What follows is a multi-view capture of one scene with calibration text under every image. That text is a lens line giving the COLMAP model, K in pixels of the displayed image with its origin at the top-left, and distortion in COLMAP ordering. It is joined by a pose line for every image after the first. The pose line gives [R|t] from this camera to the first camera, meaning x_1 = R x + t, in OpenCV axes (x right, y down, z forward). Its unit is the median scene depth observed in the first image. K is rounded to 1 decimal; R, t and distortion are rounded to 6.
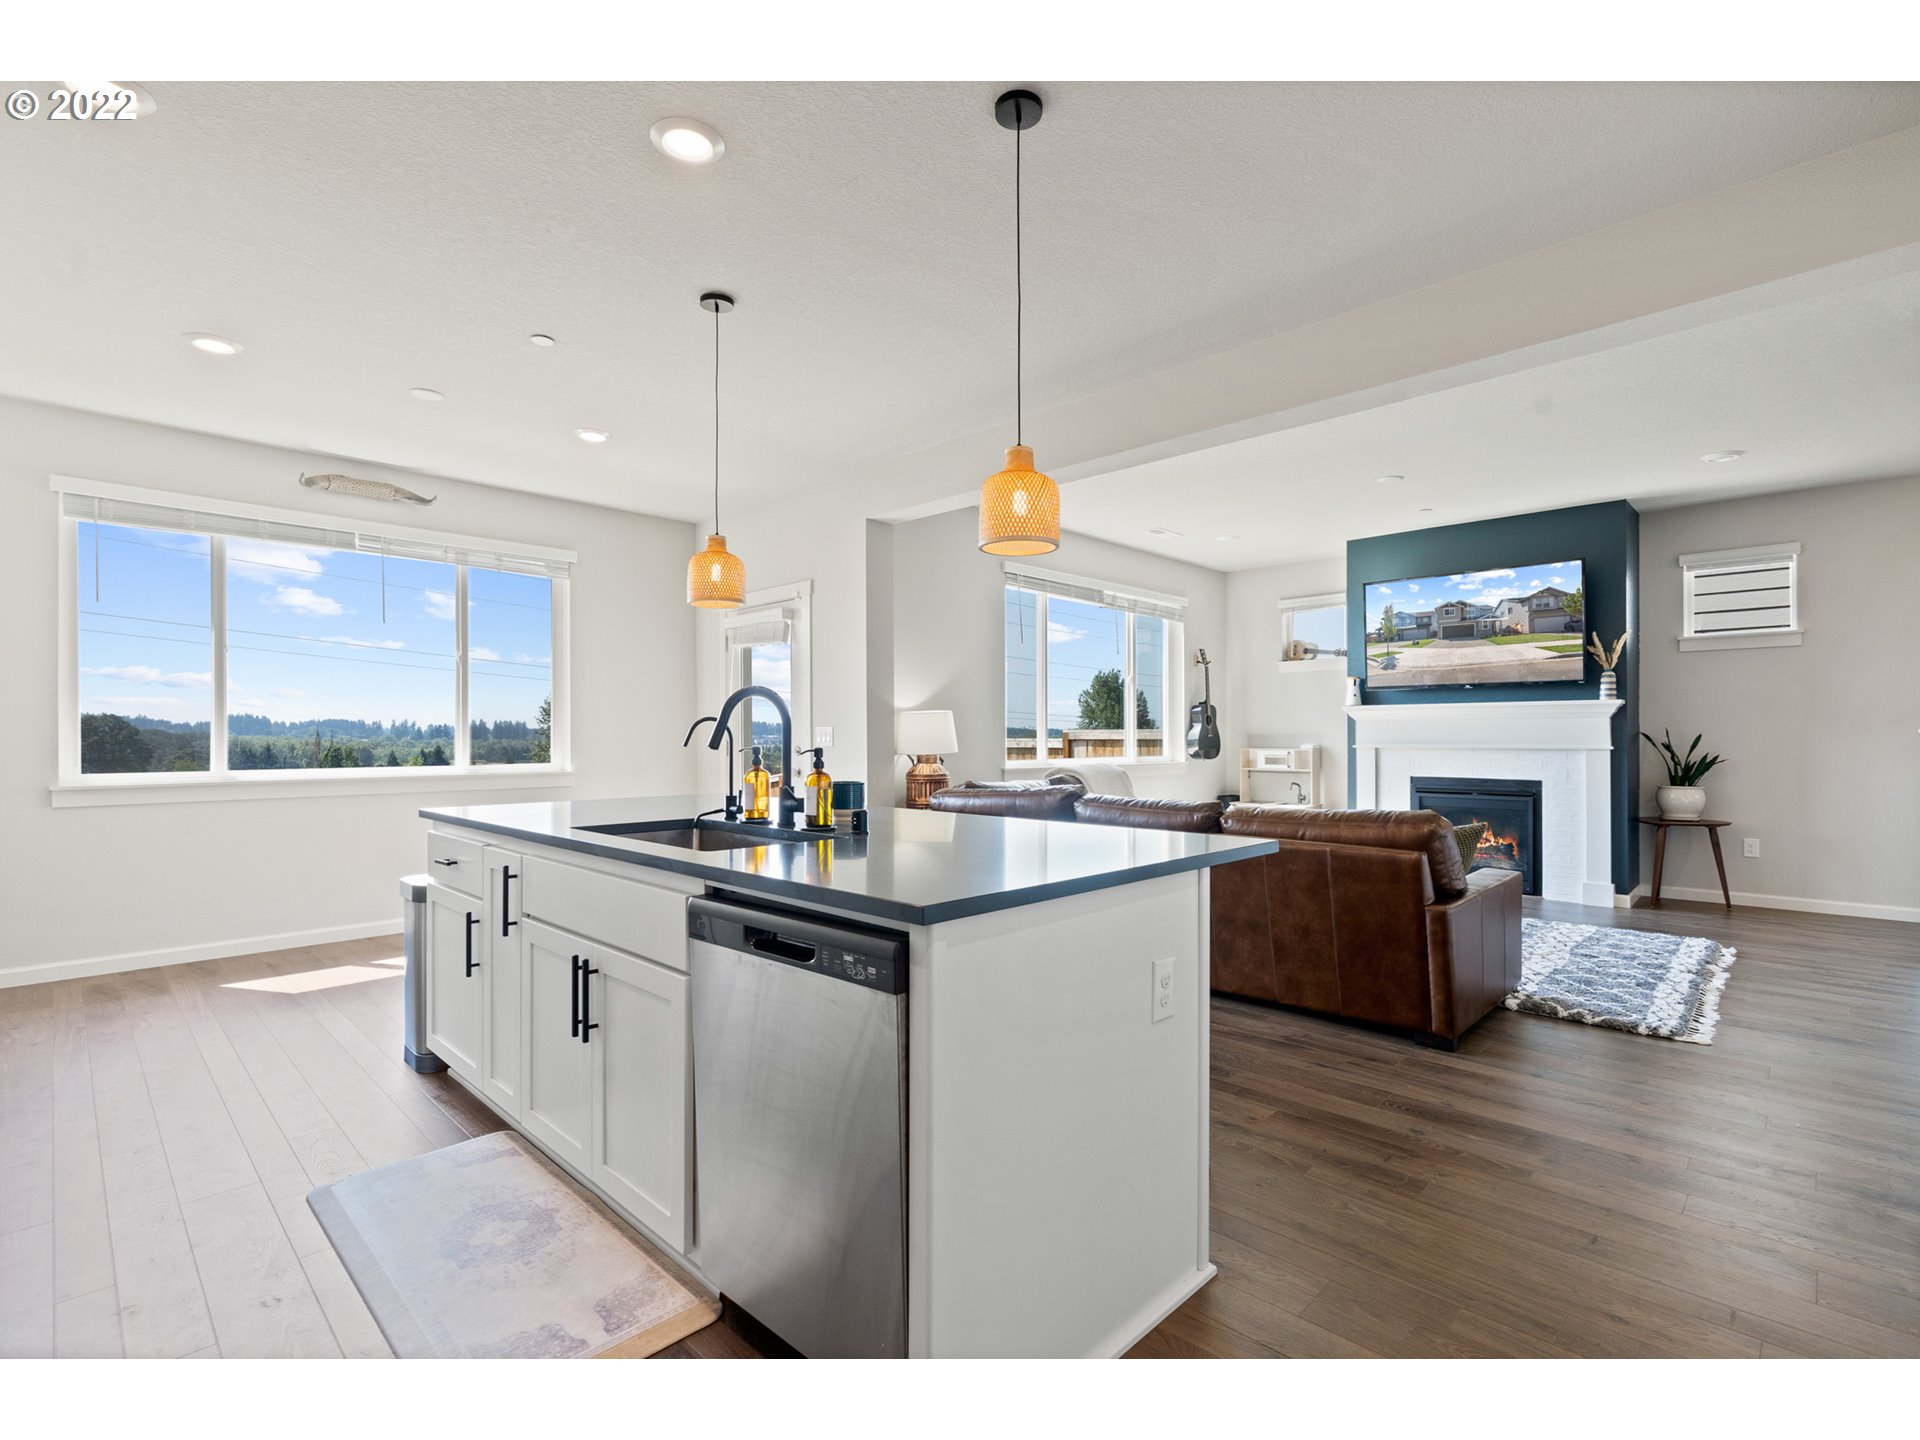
lens RADIAL K [[896.0, 0, 968.5], [0, 896.0, 742.0], [0, 0, 1]] dist [-0.000003, 0.001556]
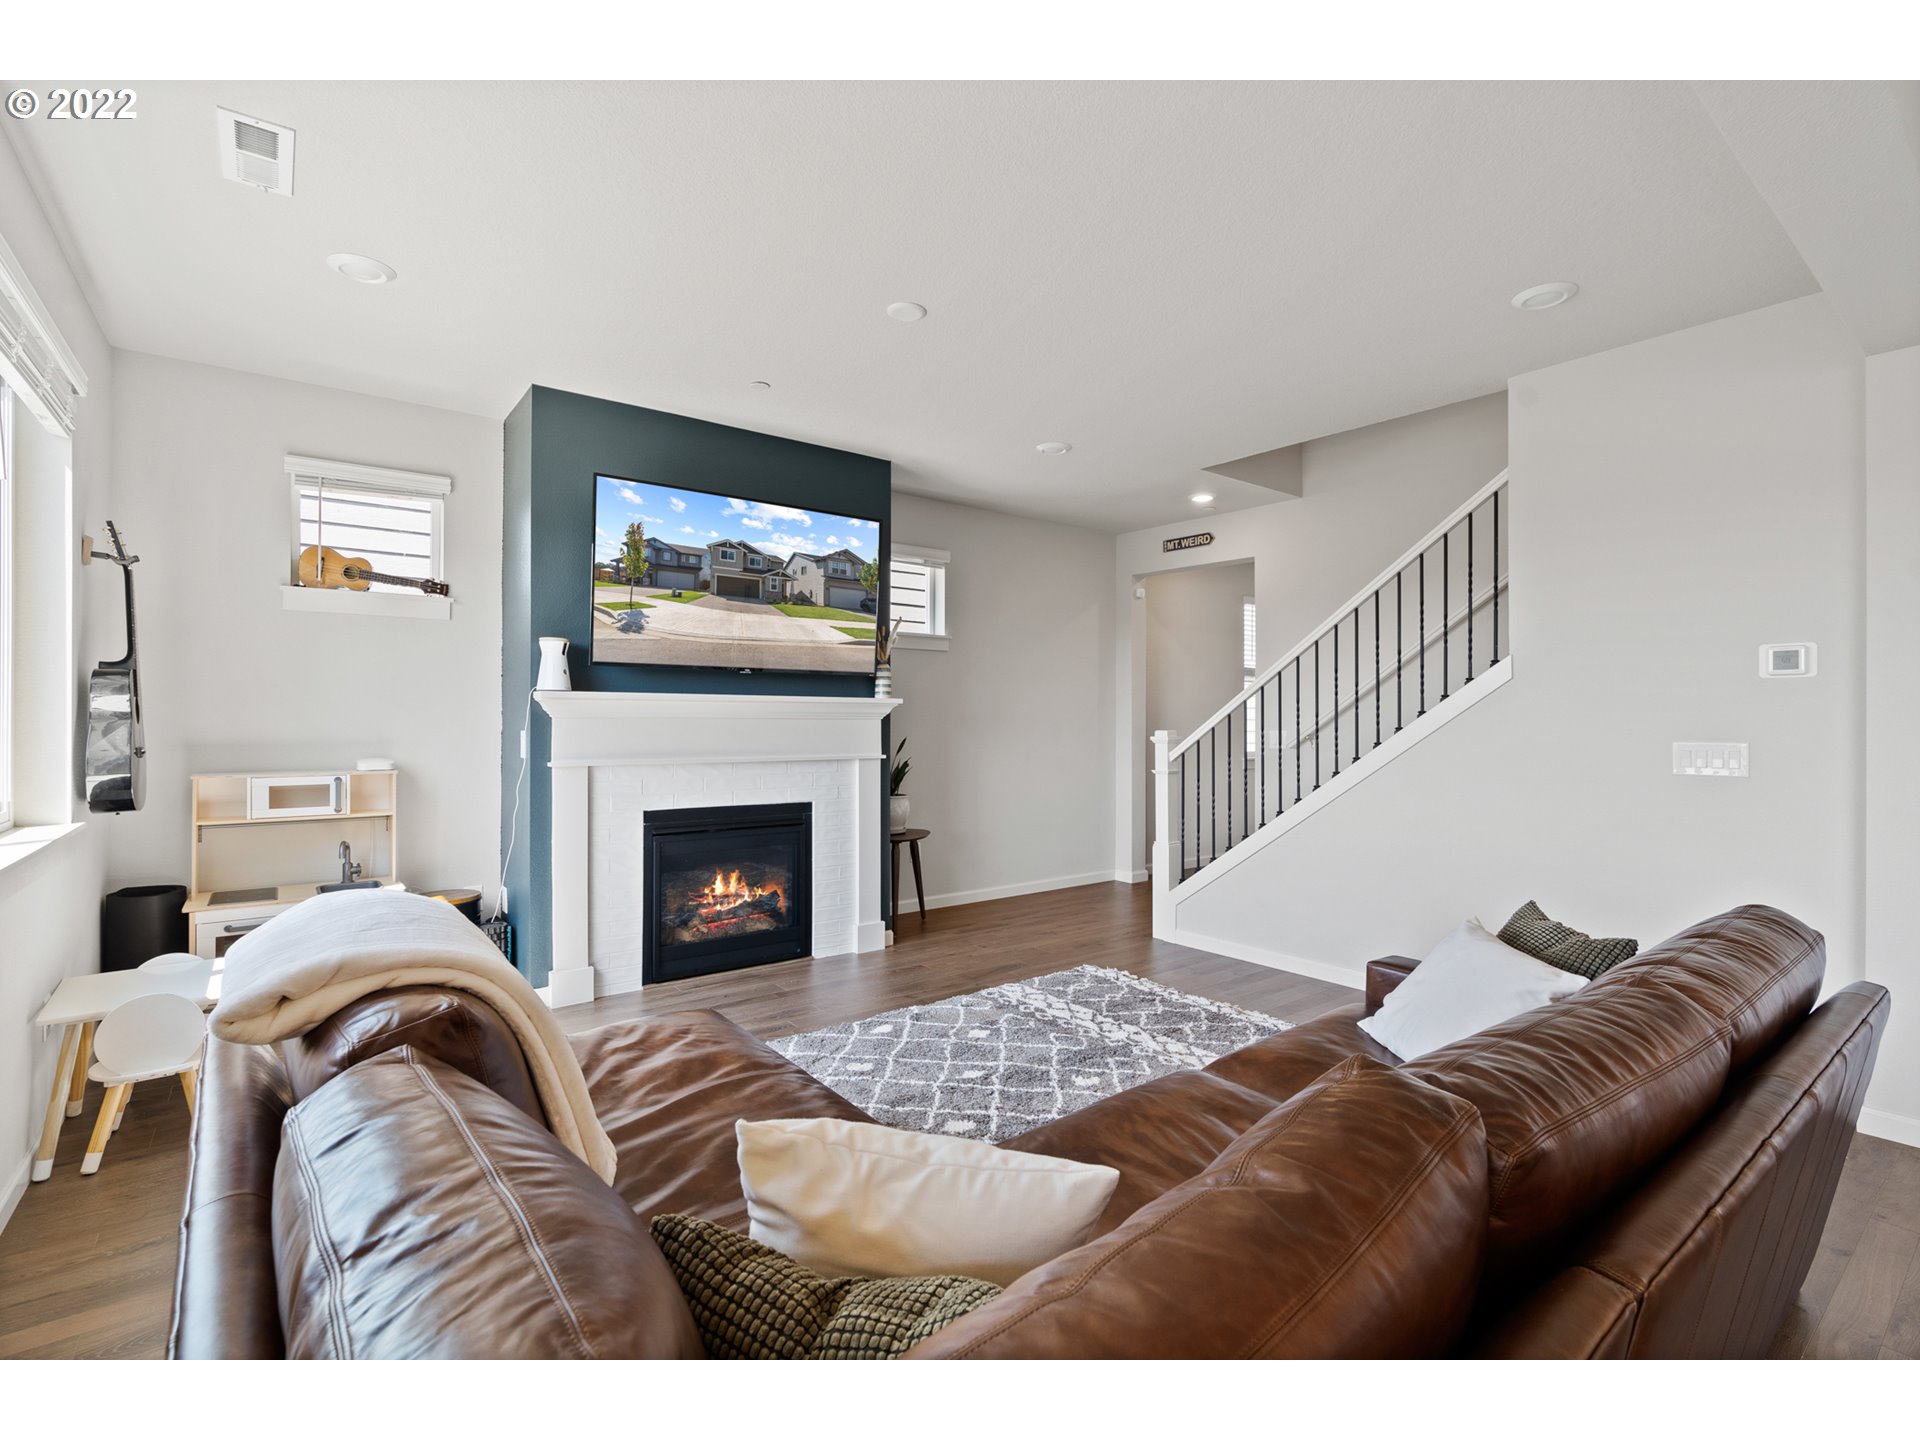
lens RADIAL K [[849.5, 0, 972.6], [0, 849.5, 714.6], [0, 0, 1]] dist [-0.000049, 0.000166]
pose [[0.149014, 0.007478, 0.988807, -0.045983], [-0.004066, 0.999968, -0.006950, -0.025929], [-0.988827, -0.002984, 0.149039, 0.736226]]
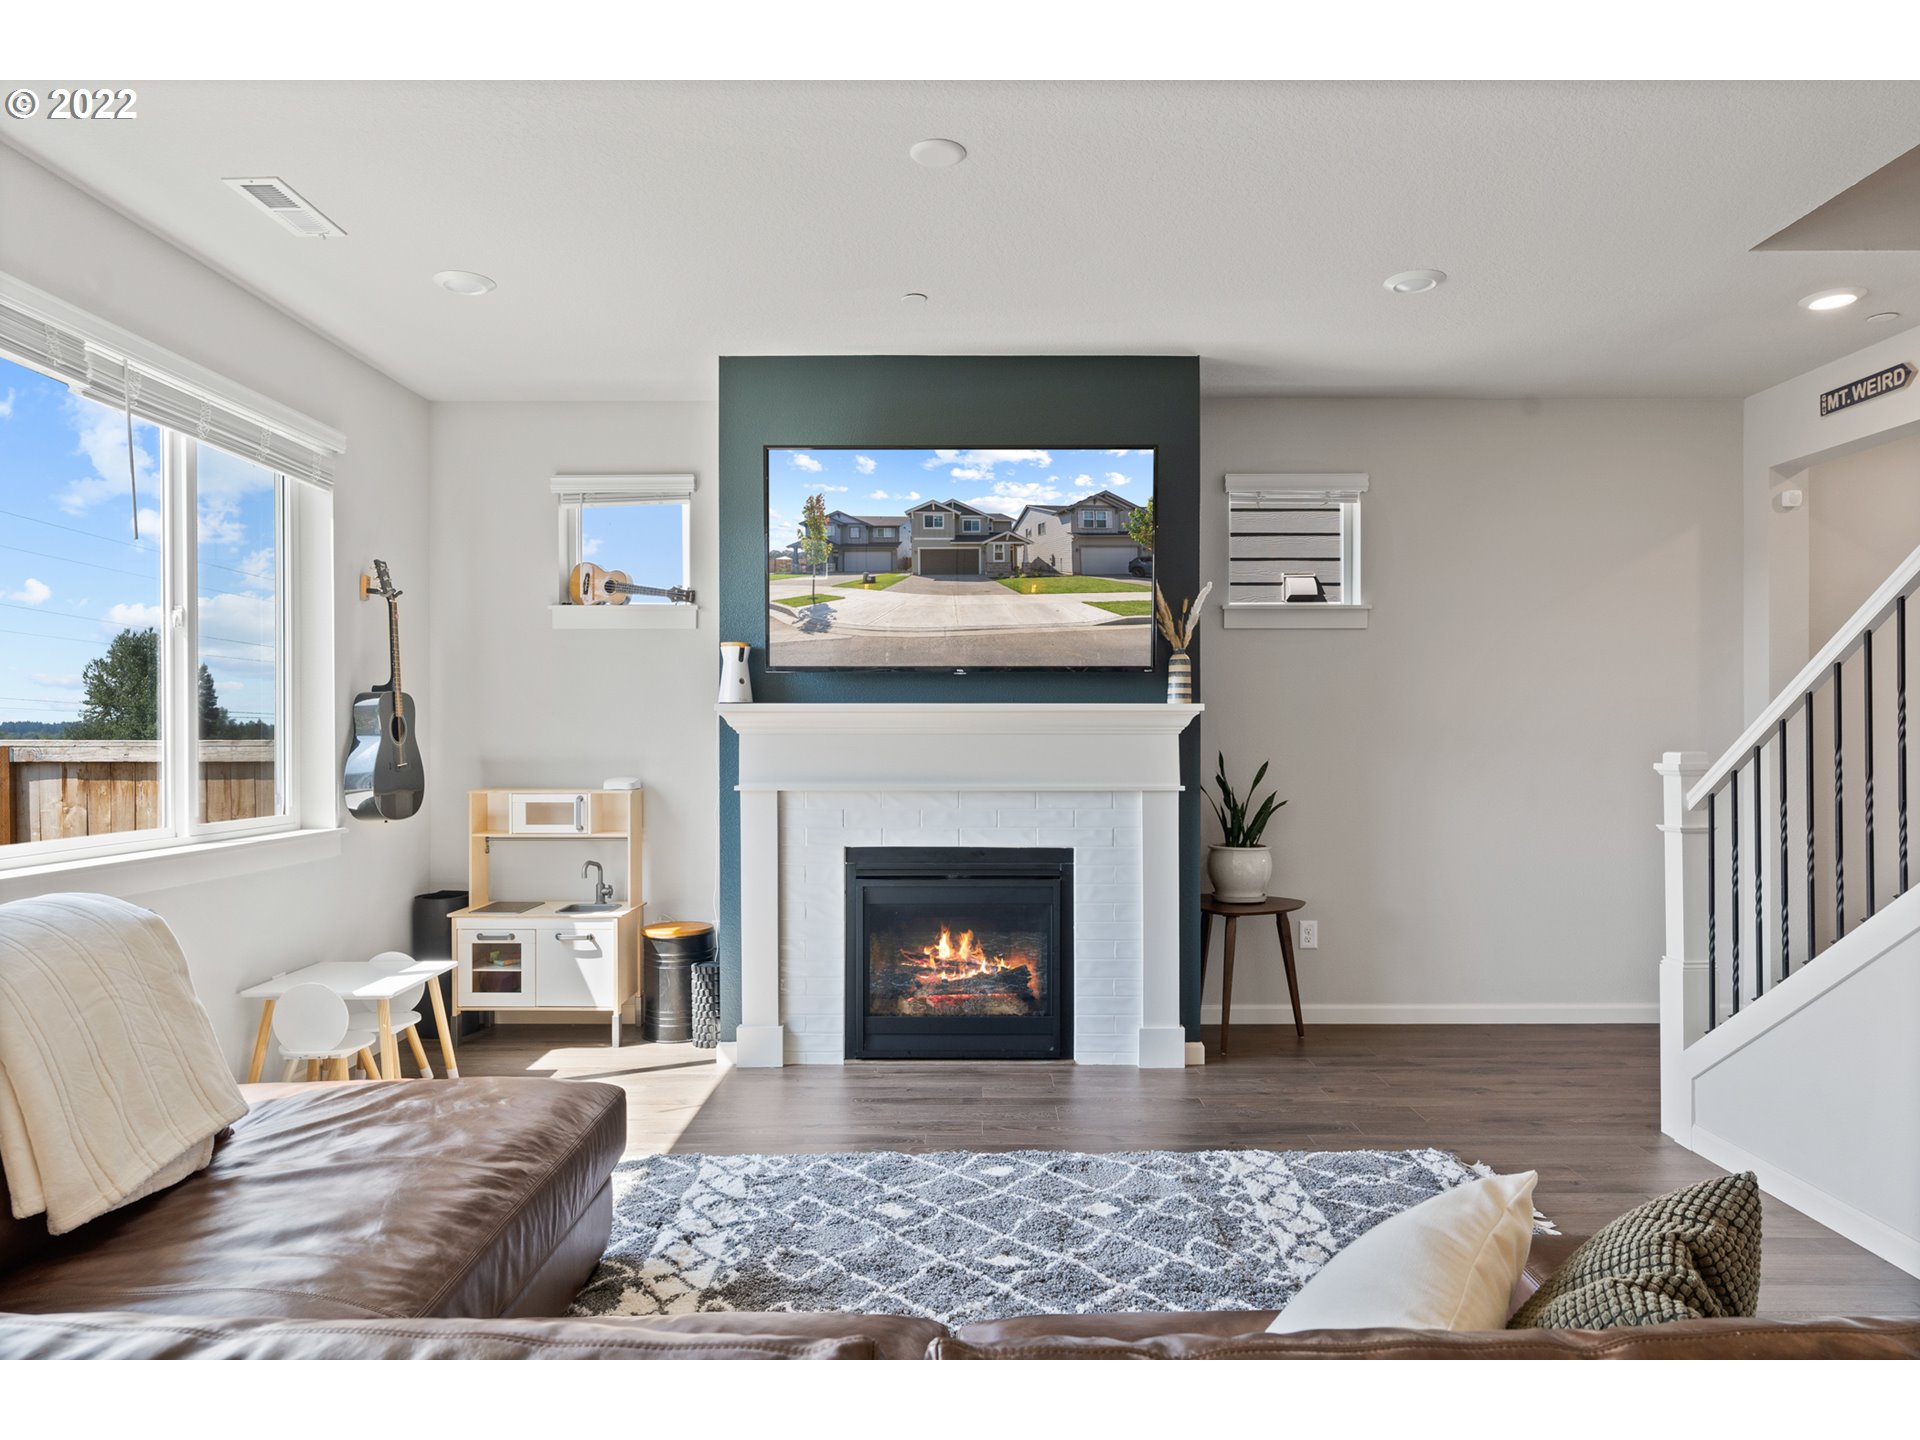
lens RADIAL K [[1136.4, 0, 931.4], [0, 1136.4, 759.0], [0, 0, 1]] dist [-0.008175, -0.000748]
pose [[0.718709, -0.015953, 0.695128, 0.093756], [0.003049, 0.999799, 0.019793, -0.025024], [-0.695304, -0.012106, 0.718614, 0.547114]]
